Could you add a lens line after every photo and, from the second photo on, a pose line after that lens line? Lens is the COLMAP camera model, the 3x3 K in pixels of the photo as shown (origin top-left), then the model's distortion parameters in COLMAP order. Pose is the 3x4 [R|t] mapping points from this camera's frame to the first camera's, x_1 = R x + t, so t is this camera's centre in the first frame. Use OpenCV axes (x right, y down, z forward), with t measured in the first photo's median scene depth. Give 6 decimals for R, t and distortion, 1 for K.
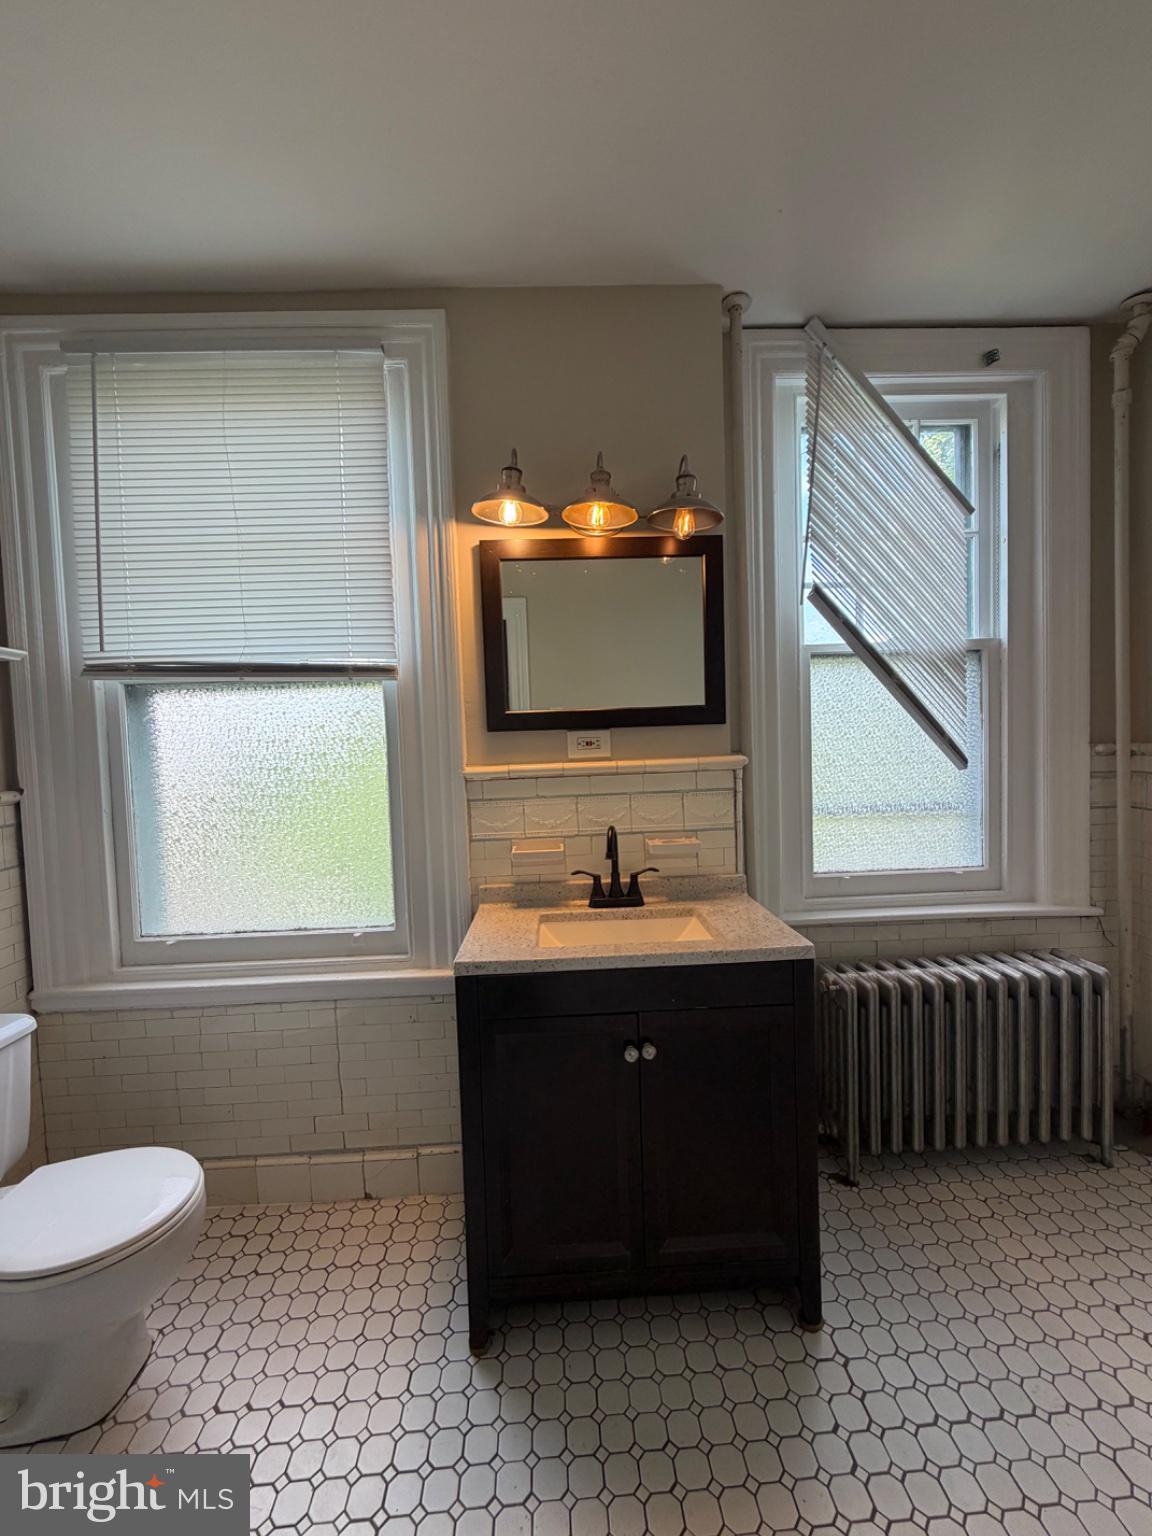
lens RADIAL K [[613.6, 0, 575.0], [0, 613.6, 766.0], [0, 0, 1]] dist [0.000541, 0.000234]
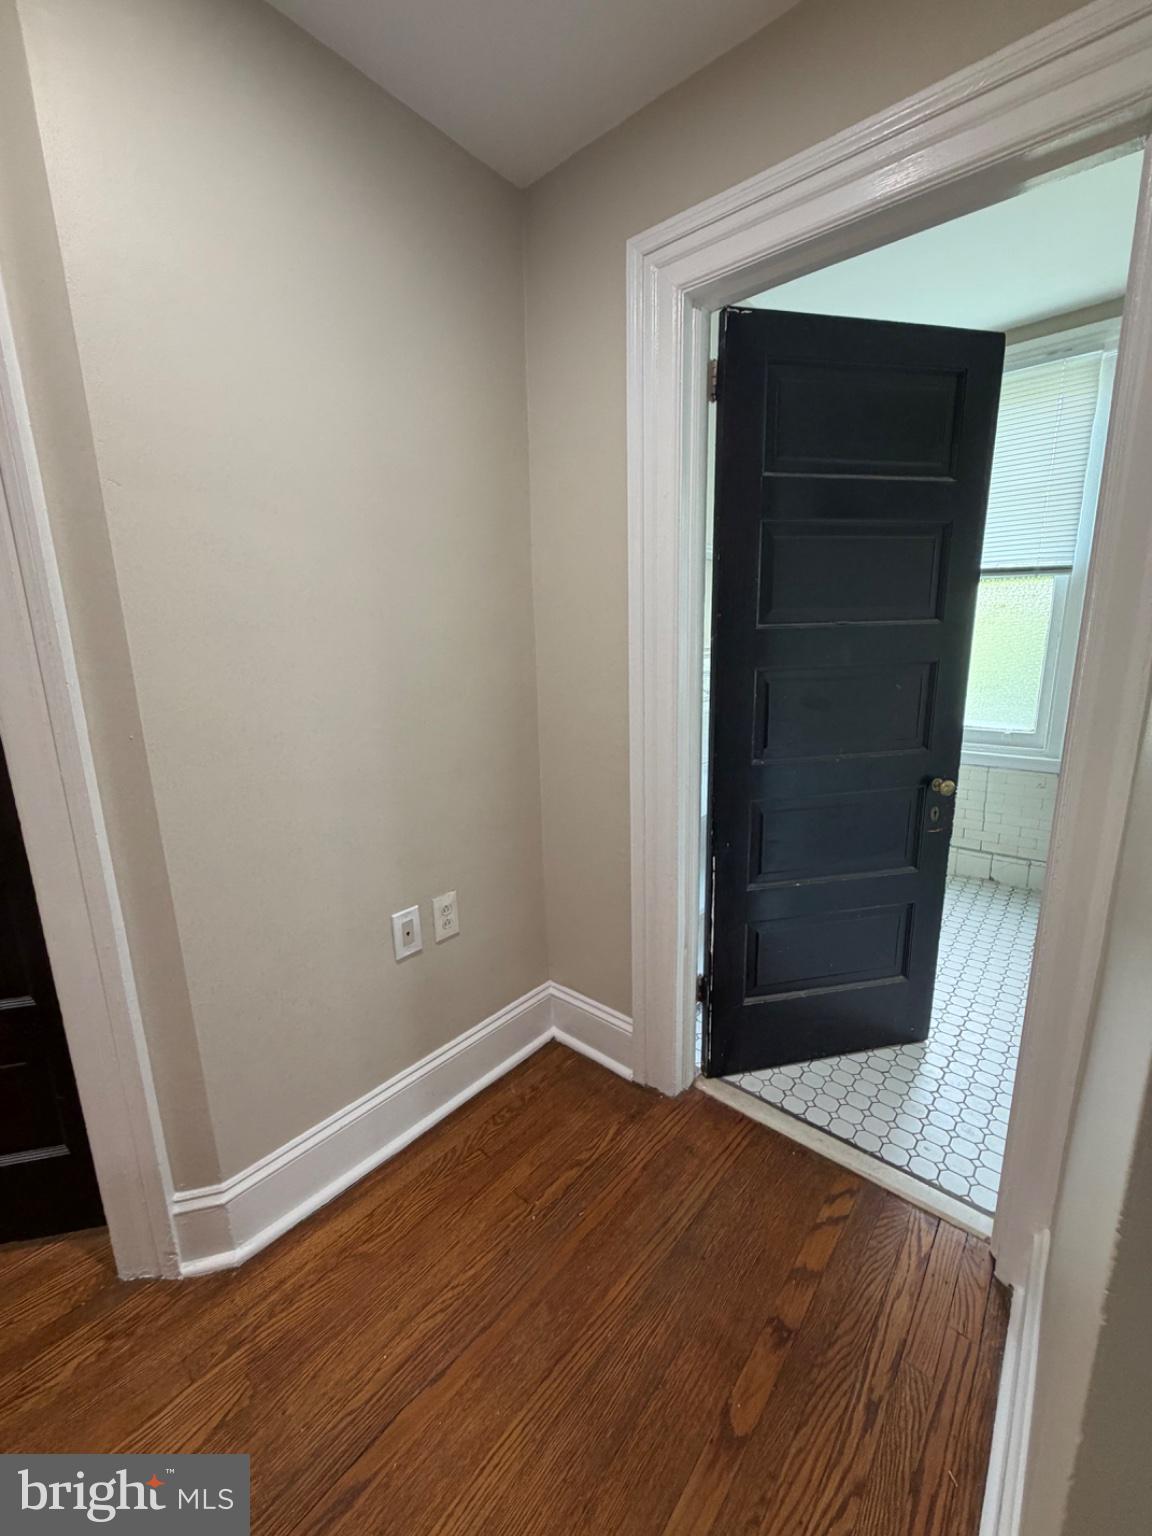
lens RADIAL K [[613.6, 0, 575.0], [0, 613.6, 766.0], [0, 0, 1]] dist [0.000541, 0.000234]
pose [[0.733925, 0.164147, -0.659098, -0.106032], [-0.060758, 0.982335, 0.176993, 0.142370], [0.676508, -0.089854, 0.730933, -1.068962]]
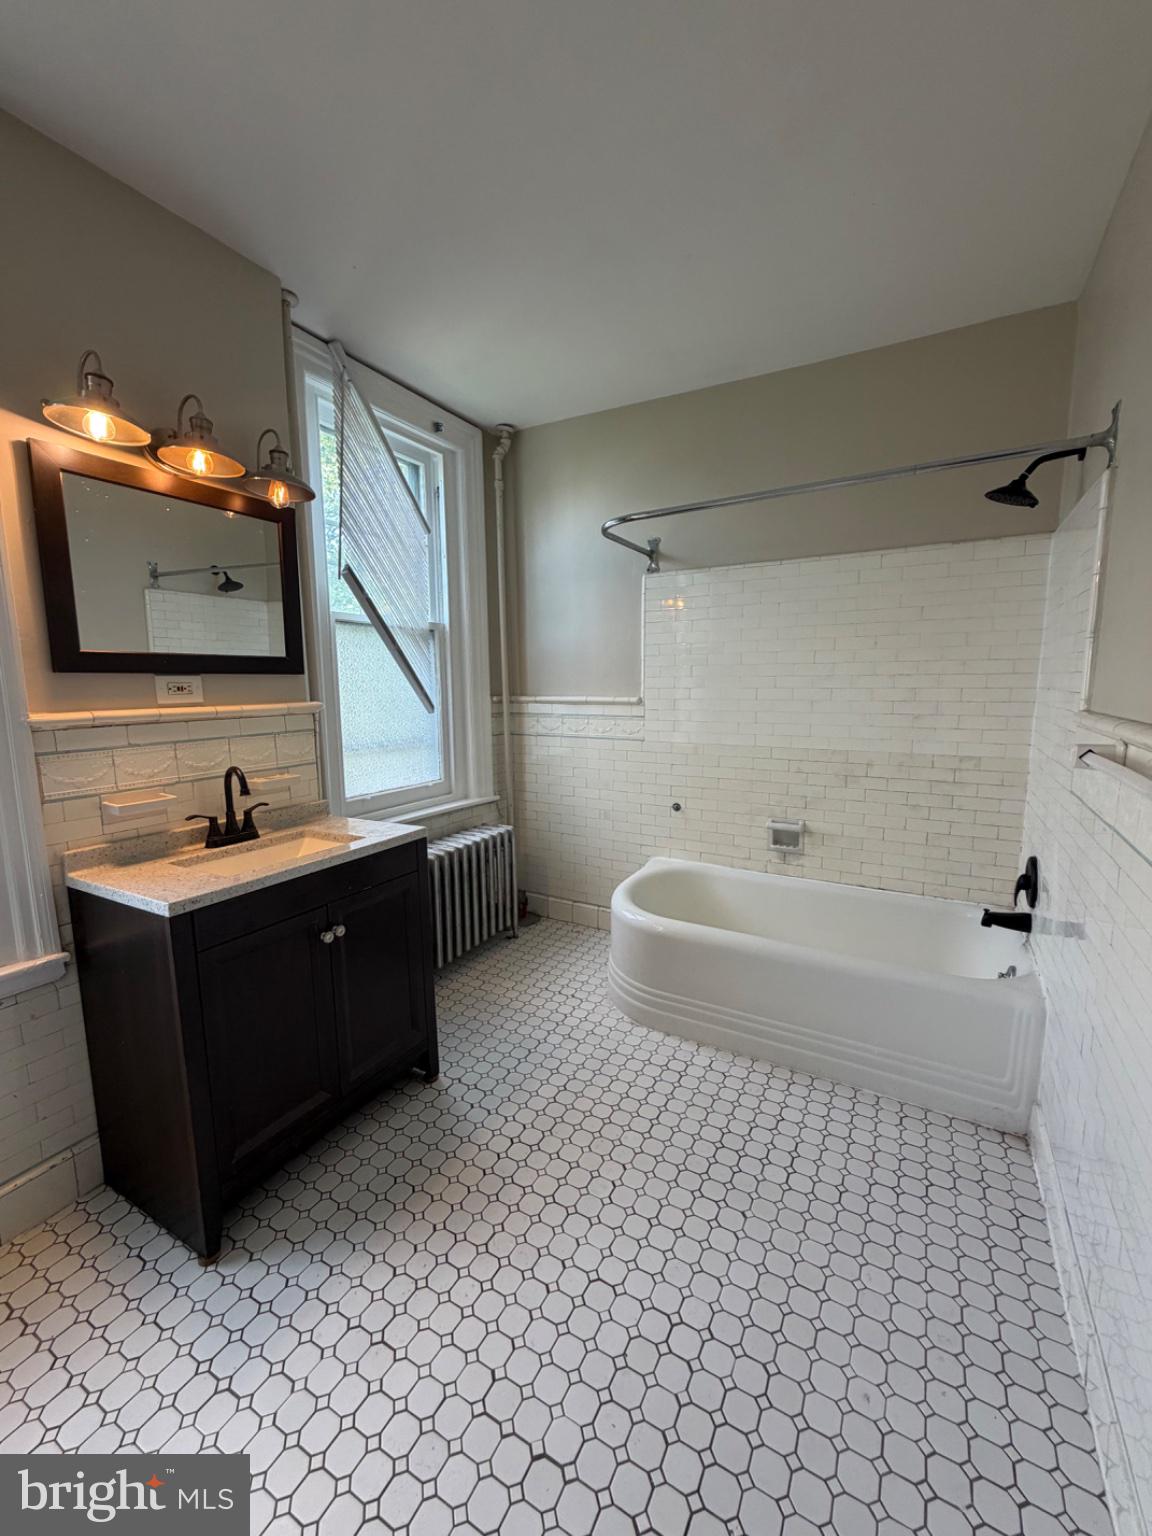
lens RADIAL K [[613.6, 0, 575.0], [0, 613.6, 766.0], [0, 0, 1]] dist [0.000541, 0.000234]
pose [[0.528533, -0.085070, 0.844639, -0.490584], [0.030480, 0.996226, 0.081264, 0.026301], [-0.848365, -0.017206, 0.529132, -0.061602]]
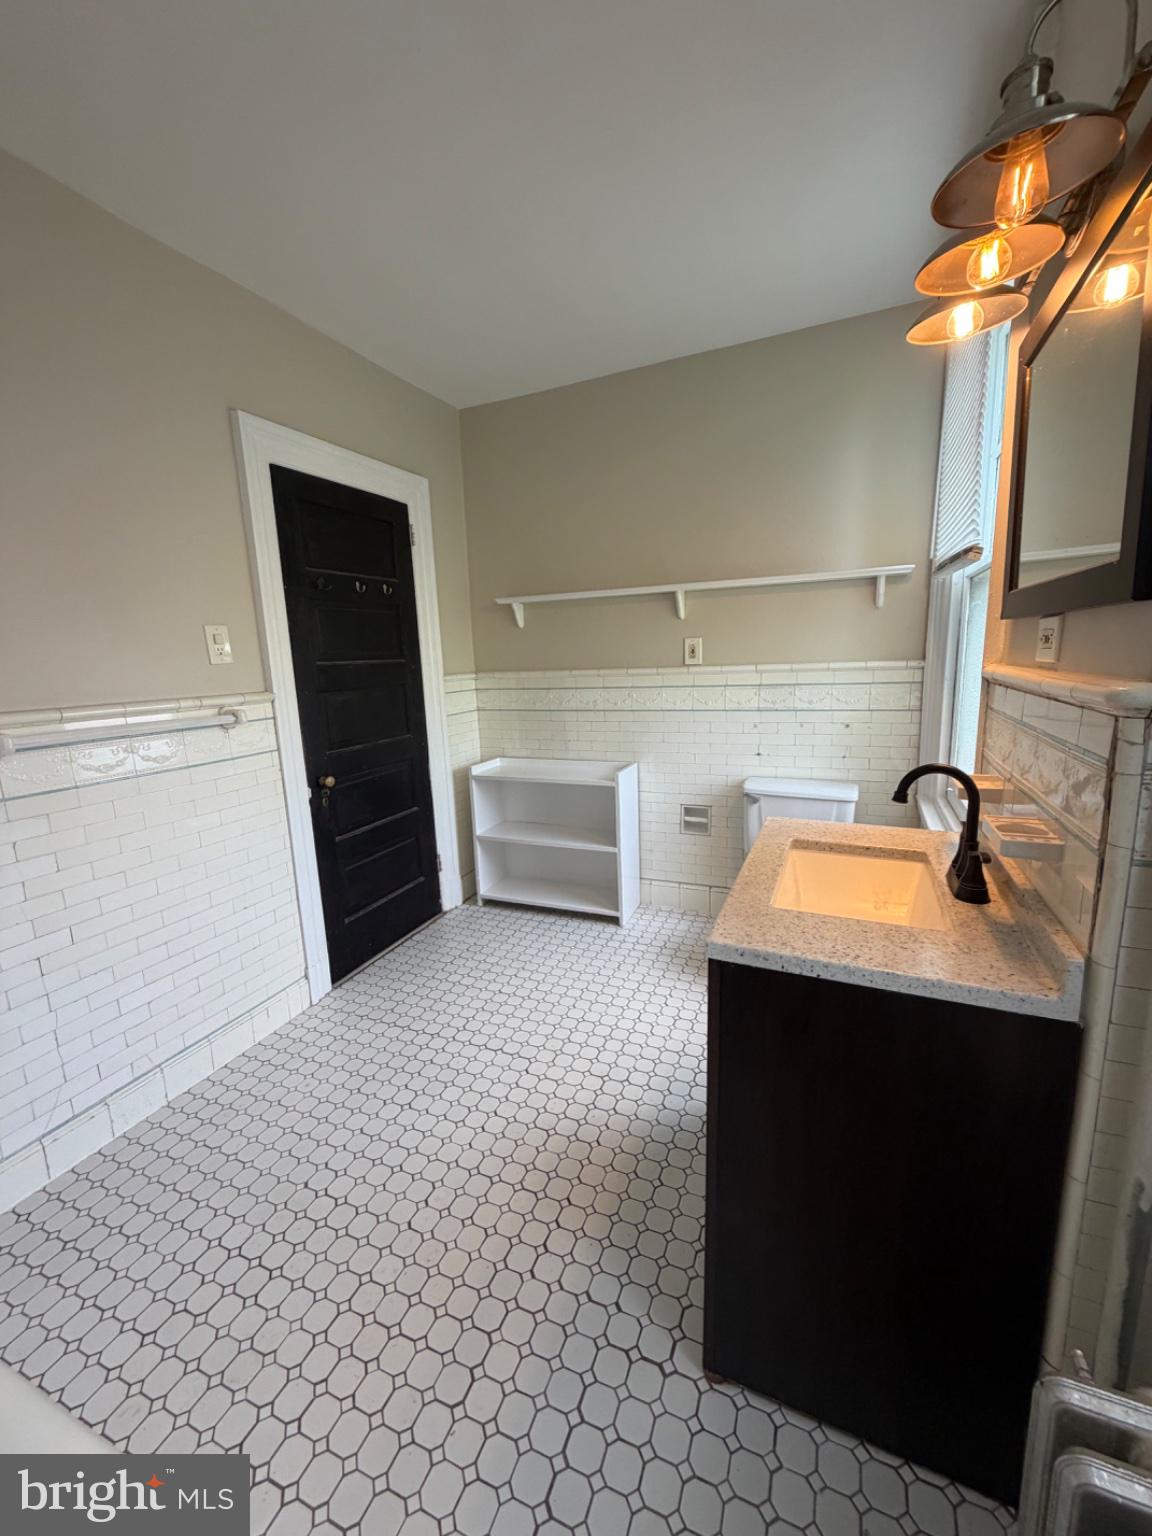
lens RADIAL K [[613.6, 0, 575.0], [0, 613.6, 766.0], [0, 0, 1]] dist [0.000541, 0.000234]
pose [[-0.436428, 0.213070, -0.874146, 0.785915], [0.013920, 0.973038, 0.230225, -0.060988], [0.899631, 0.088309, -0.427627, 0.859604]]
